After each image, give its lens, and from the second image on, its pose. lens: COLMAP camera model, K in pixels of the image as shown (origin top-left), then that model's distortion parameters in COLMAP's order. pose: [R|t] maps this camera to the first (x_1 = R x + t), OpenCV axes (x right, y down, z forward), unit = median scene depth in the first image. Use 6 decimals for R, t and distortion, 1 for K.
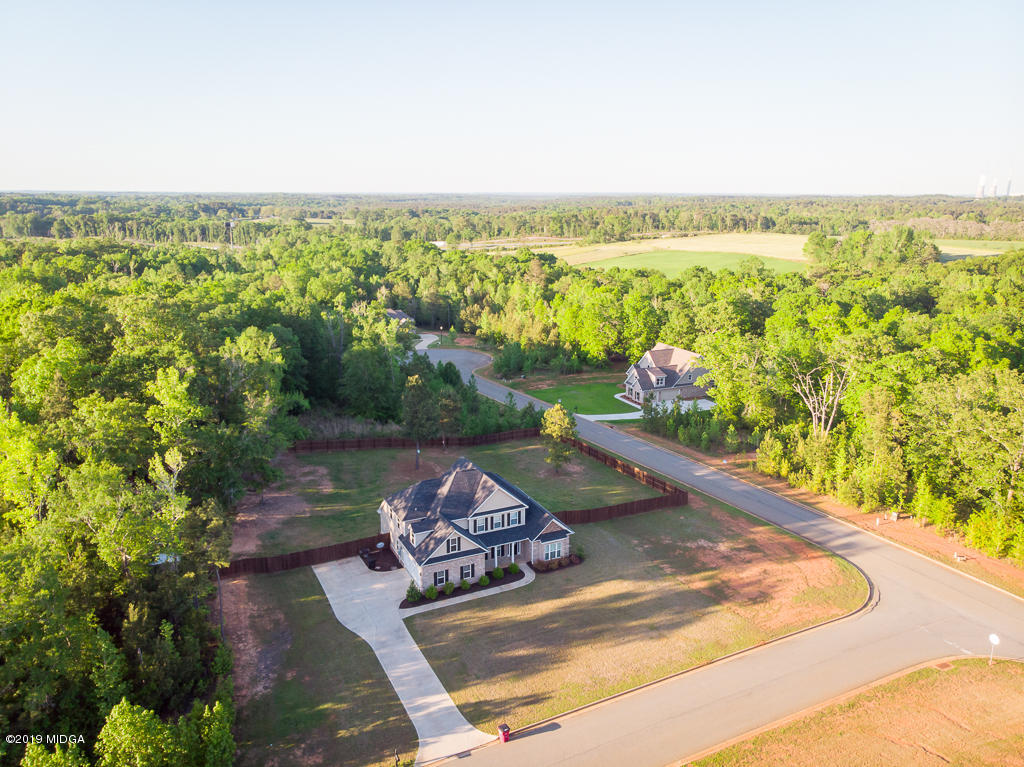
lens RADIAL K [[758.7, 0, 512.0], [0, 758.7, 383.5], [0, 0, 1]] dist [0.002112, -0.003159]
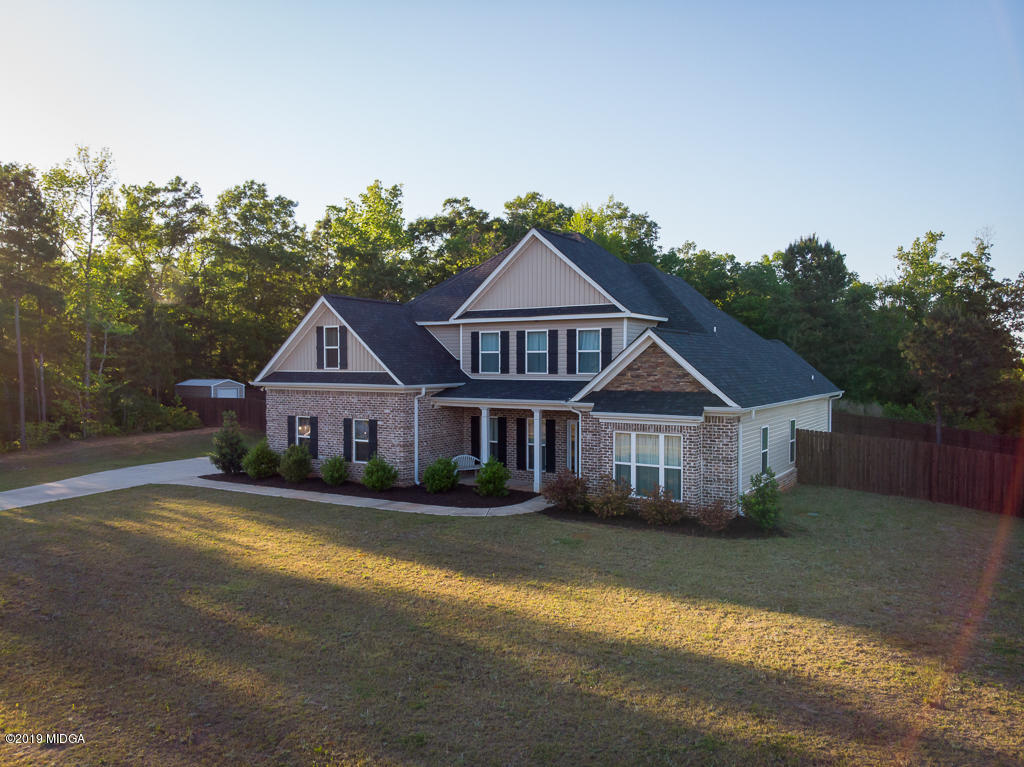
lens RADIAL K [[758.7, 0, 512.0], [0, 758.7, 383.5], [0, 0, 1]] dist [0.002112, -0.003159]
pose [[0.529799, 0.012656, -0.848029, 0.265693], [-0.201670, 0.973090, -0.111470, 0.250756], [0.823798, 0.230078, 0.518094, 0.889379]]
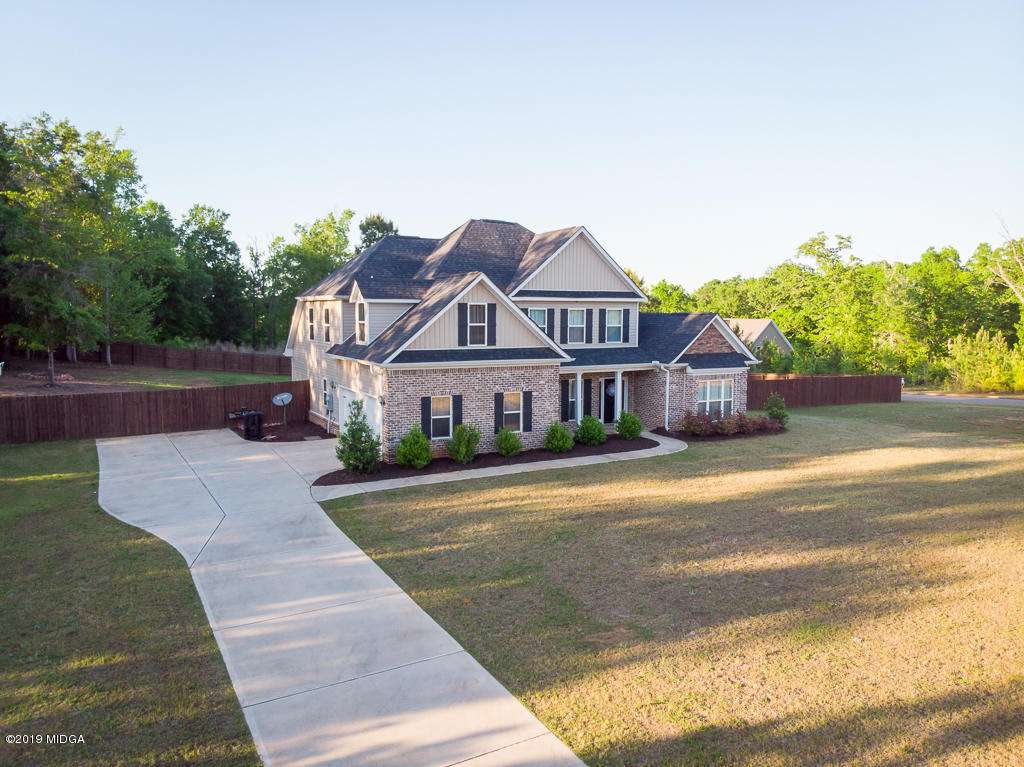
lens RADIAL K [[758.7, 0, 512.0], [0, 758.7, 383.5], [0, 0, 1]] dist [0.002112, -0.003159]
pose [[0.999186, -0.010864, 0.038857, -0.074501], [0.016569, 0.988596, -0.149677, 0.292401], [-0.036788, 0.150198, 0.987971, 0.653878]]
